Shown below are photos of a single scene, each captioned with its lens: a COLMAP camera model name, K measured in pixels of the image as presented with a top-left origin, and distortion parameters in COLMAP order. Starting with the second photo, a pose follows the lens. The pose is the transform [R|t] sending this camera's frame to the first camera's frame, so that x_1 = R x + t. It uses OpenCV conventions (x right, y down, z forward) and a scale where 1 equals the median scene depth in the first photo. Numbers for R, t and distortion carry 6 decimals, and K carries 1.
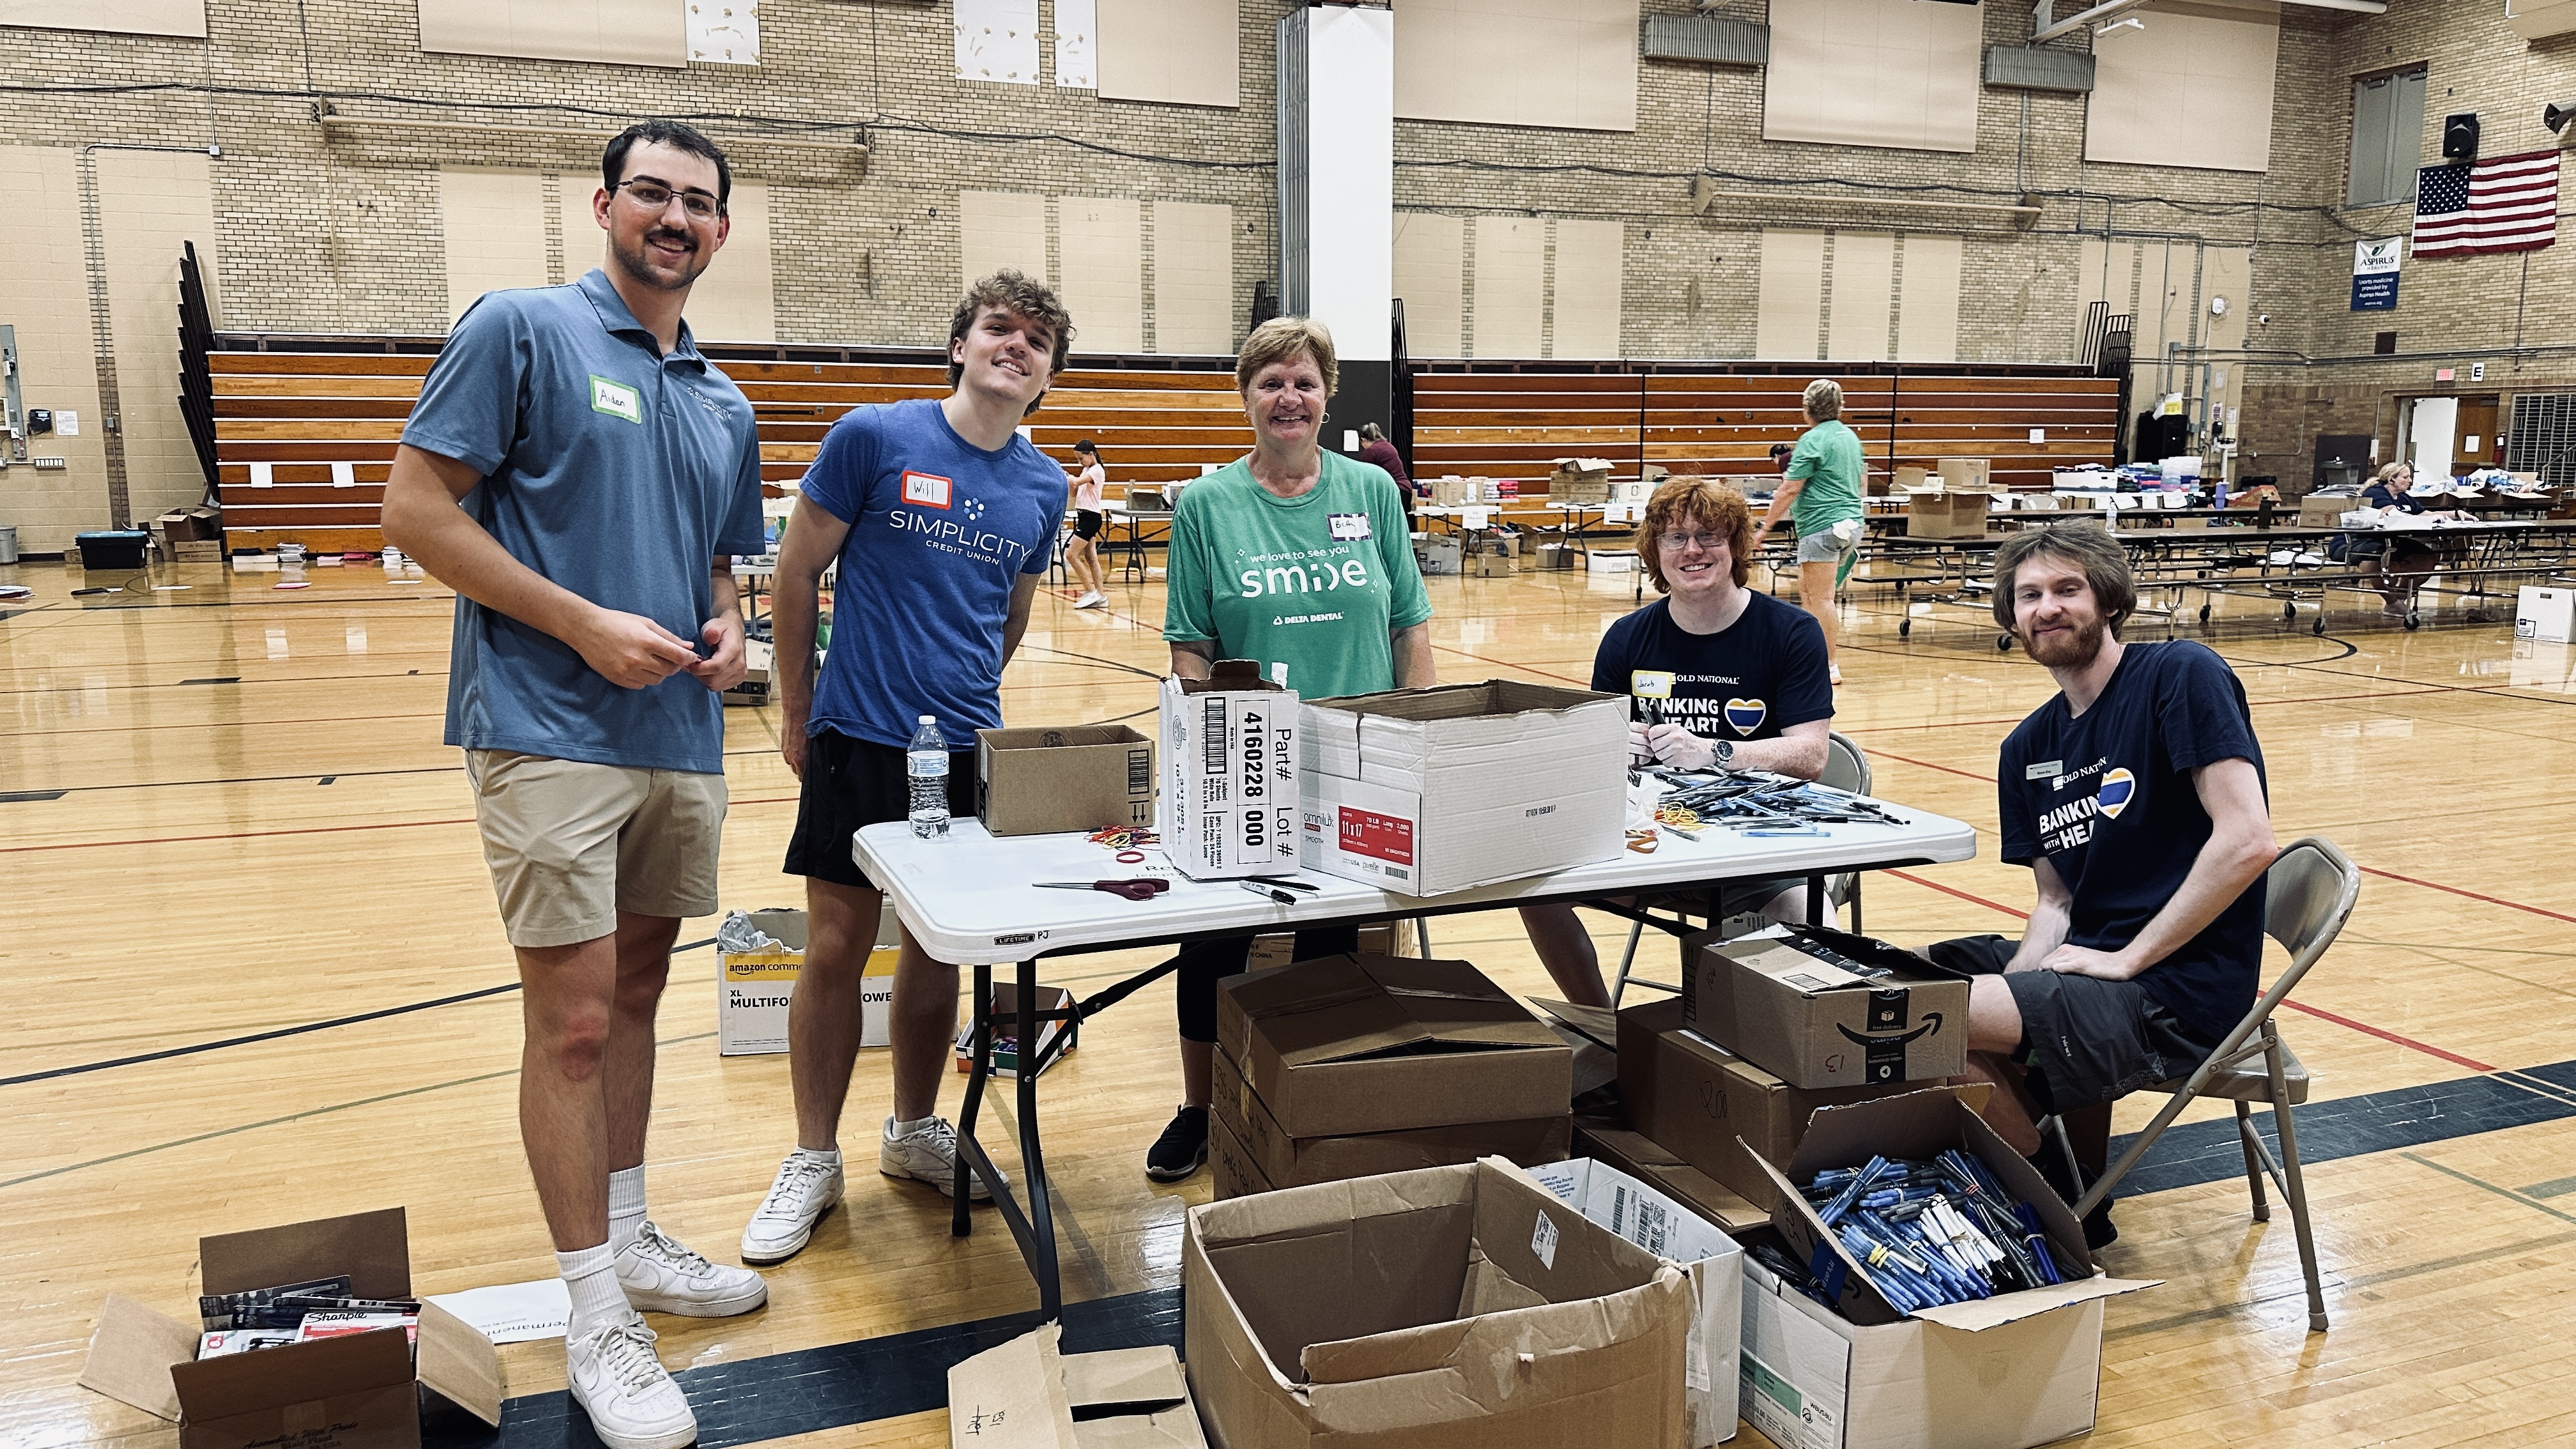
lens RADIAL K [[1951.0, 0, 1249.9], [0, 1951.0, 724.4], [0, 0, 1]] dist [-0.003893, 0.002103]
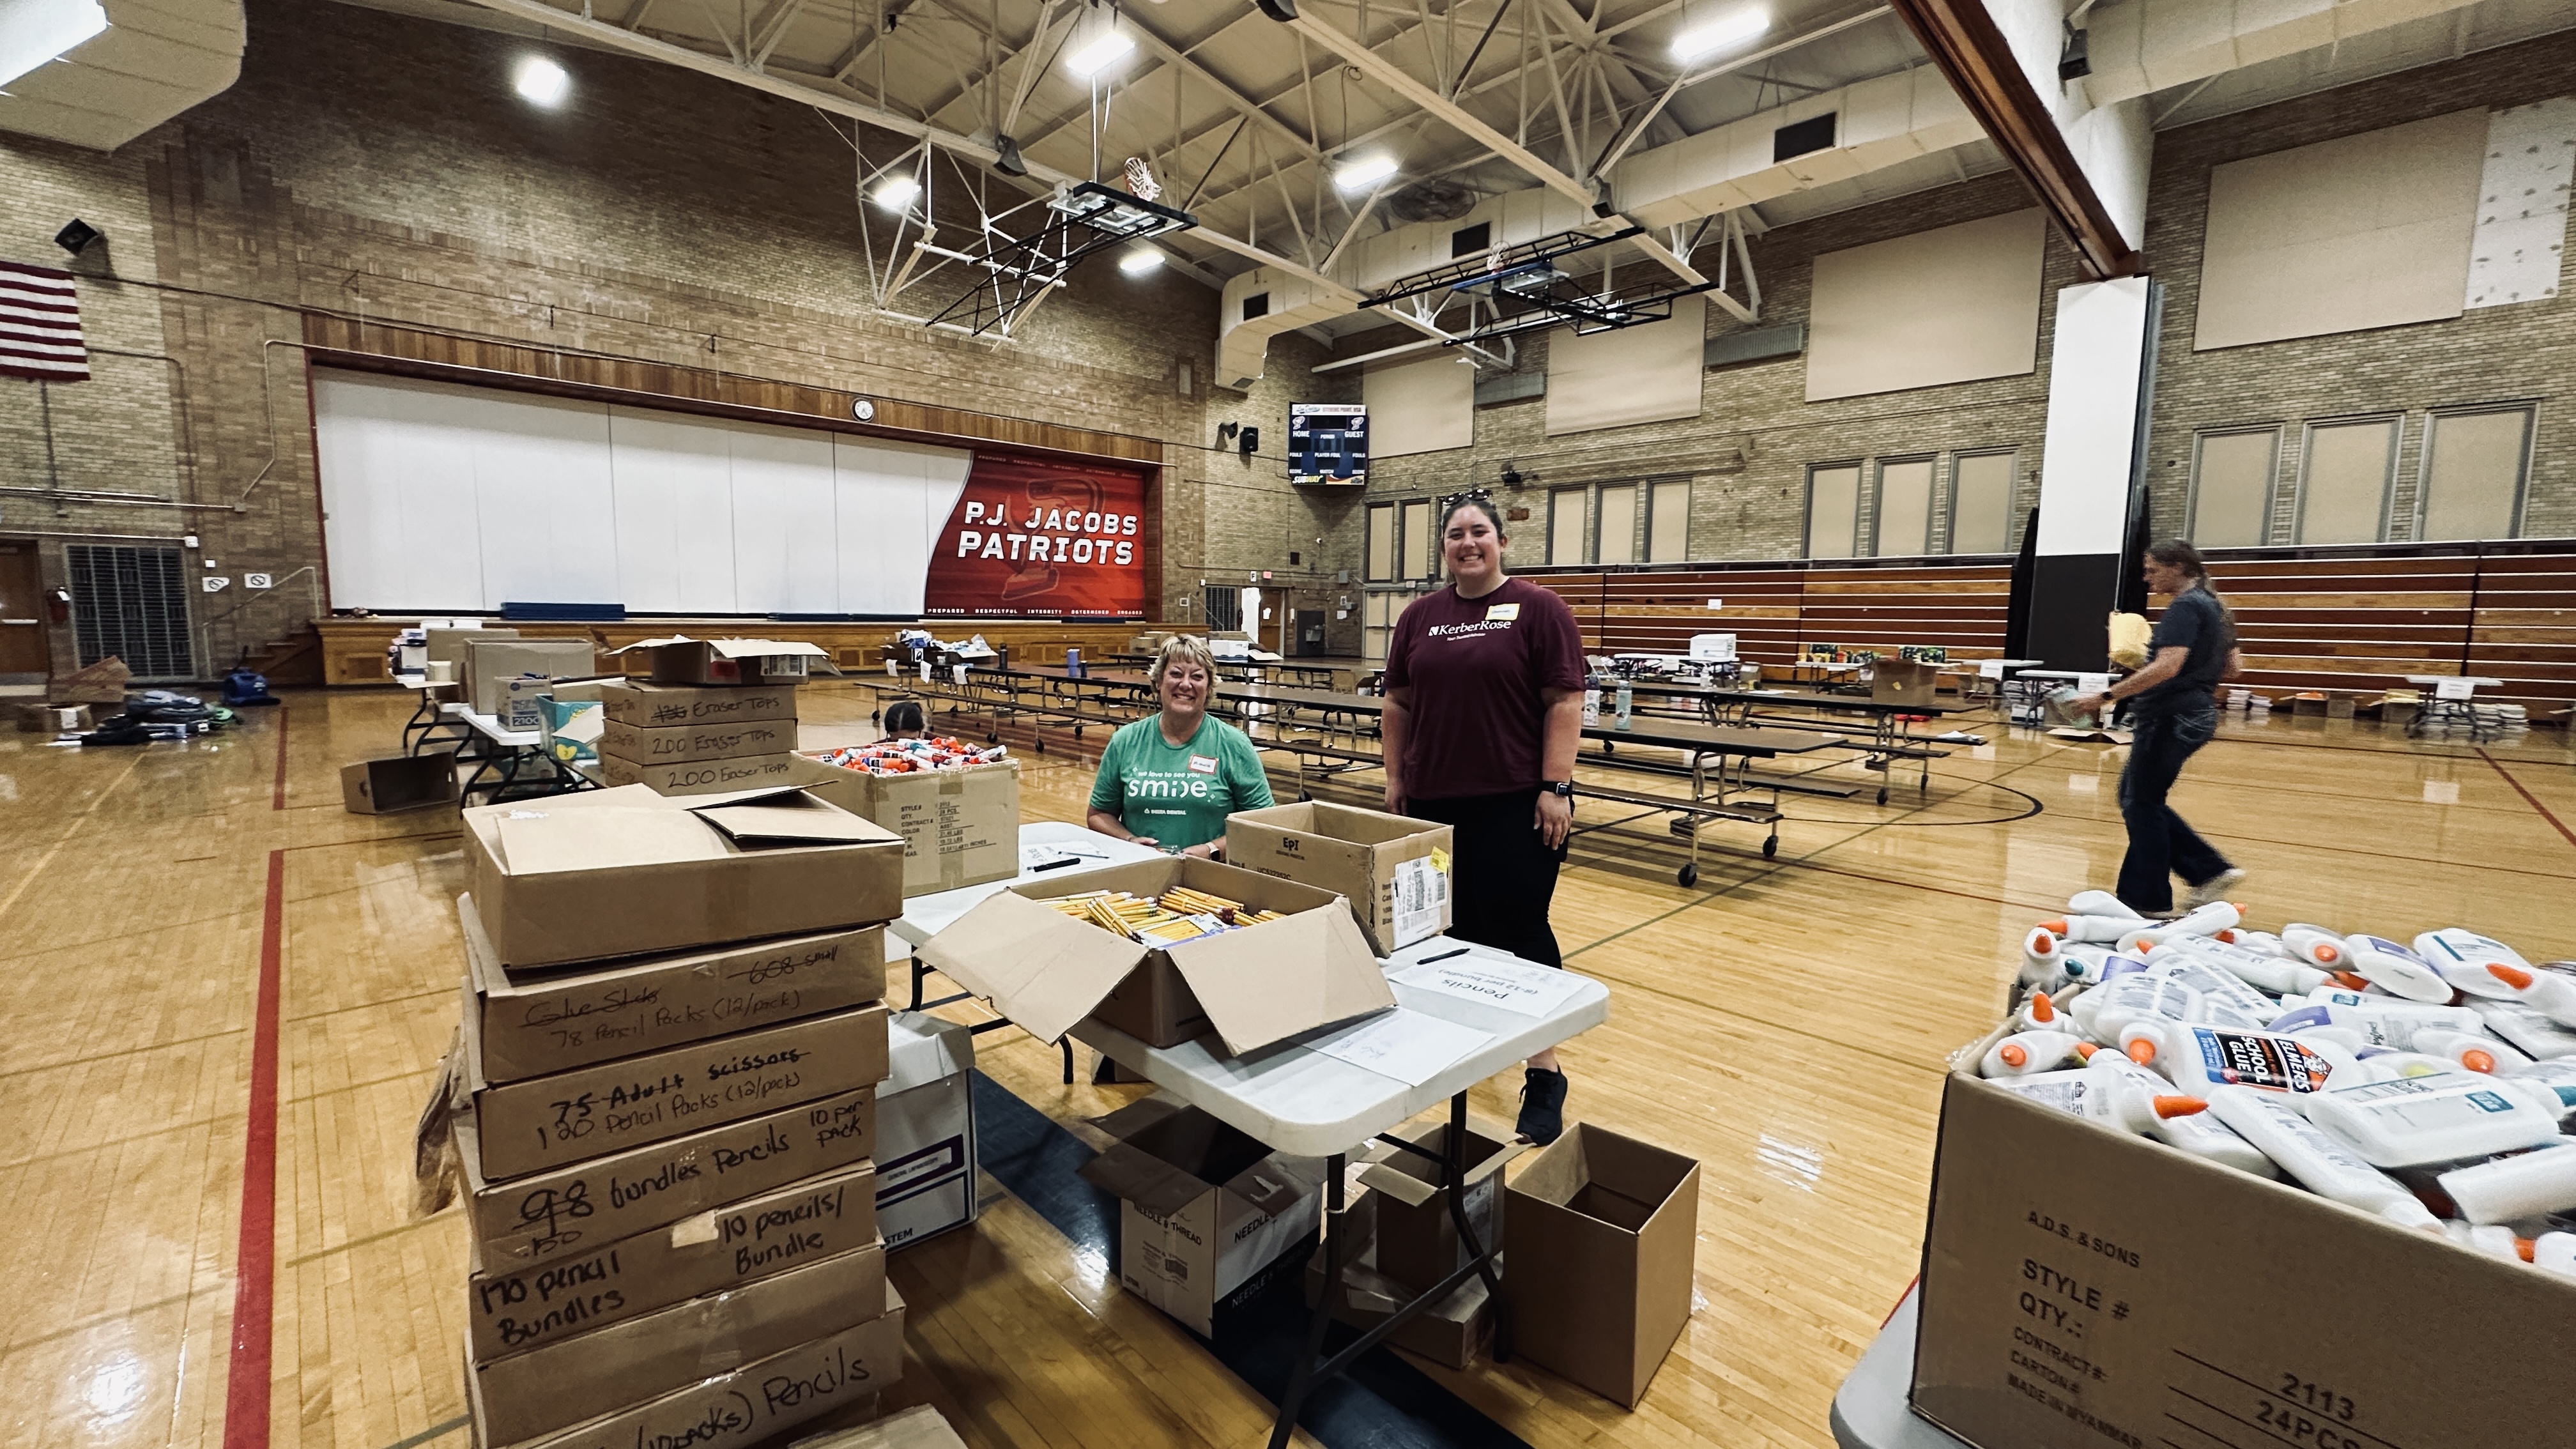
lens RADIAL K [[1031.0, 0, 1288.0], [0, 1031.0, 724.5], [0, 0, 1]] dist [0.000891, 0.000190]
pose [[-0.387396, -0.097976, 0.916692, -0.002279], [0.120878, 0.980355, 0.155864, -0.092819], [-0.913954, 0.171189, -0.367942, 0.665379]]
